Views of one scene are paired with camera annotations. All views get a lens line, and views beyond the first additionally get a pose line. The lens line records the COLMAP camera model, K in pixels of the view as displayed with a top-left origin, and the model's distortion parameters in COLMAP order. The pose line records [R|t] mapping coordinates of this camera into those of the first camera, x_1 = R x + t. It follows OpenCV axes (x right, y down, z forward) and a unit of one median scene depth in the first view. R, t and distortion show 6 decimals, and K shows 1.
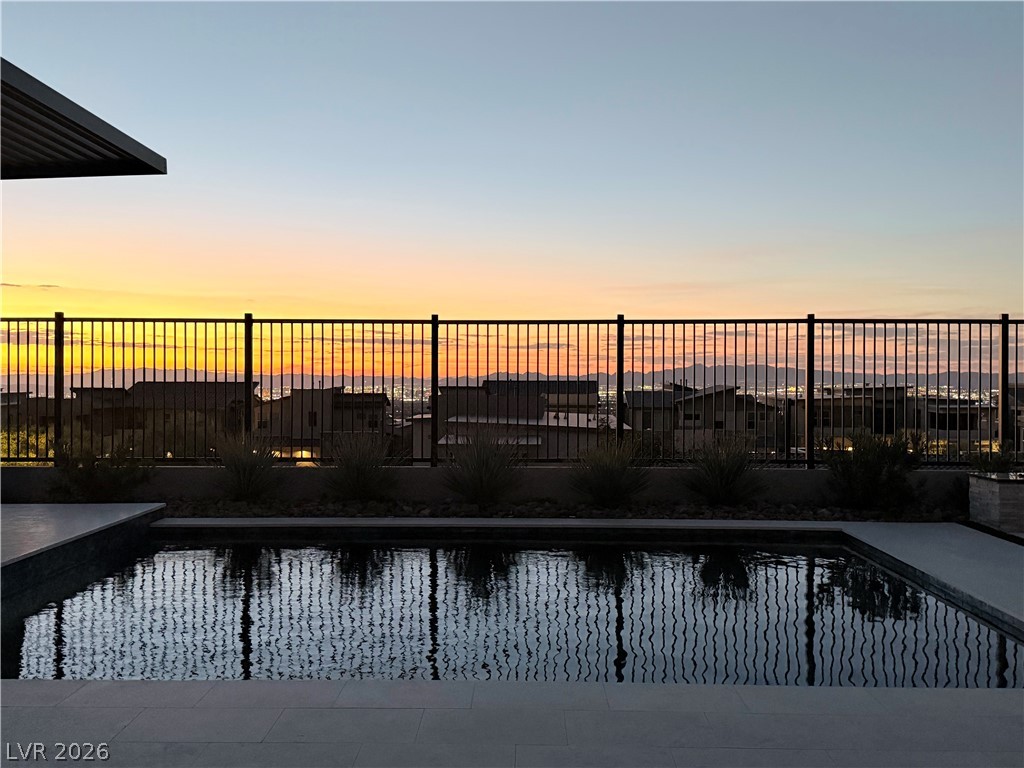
lens RADIAL K [[739.1, 0, 493.9], [0, 739.1, 383.3], [0, 0, 1]] dist [0.074321, -0.003590]
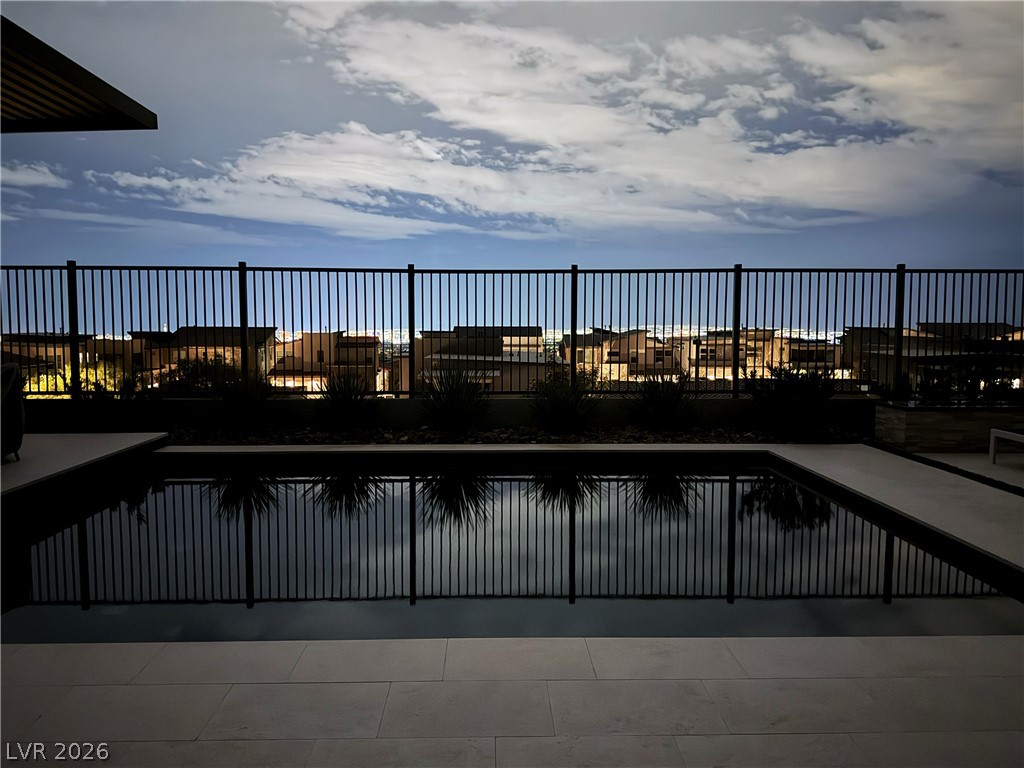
lens RADIAL K [[739.1, 0, 493.9], [0, 739.1, 383.3], [0, 0, 1]] dist [0.074321, -0.003590]
pose [[0.999218, -0.004968, 0.039214, 0.001230], [0.001712, 0.996578, 0.082638, -0.005530], [-0.039491, -0.082507, 0.995808, -0.147002]]
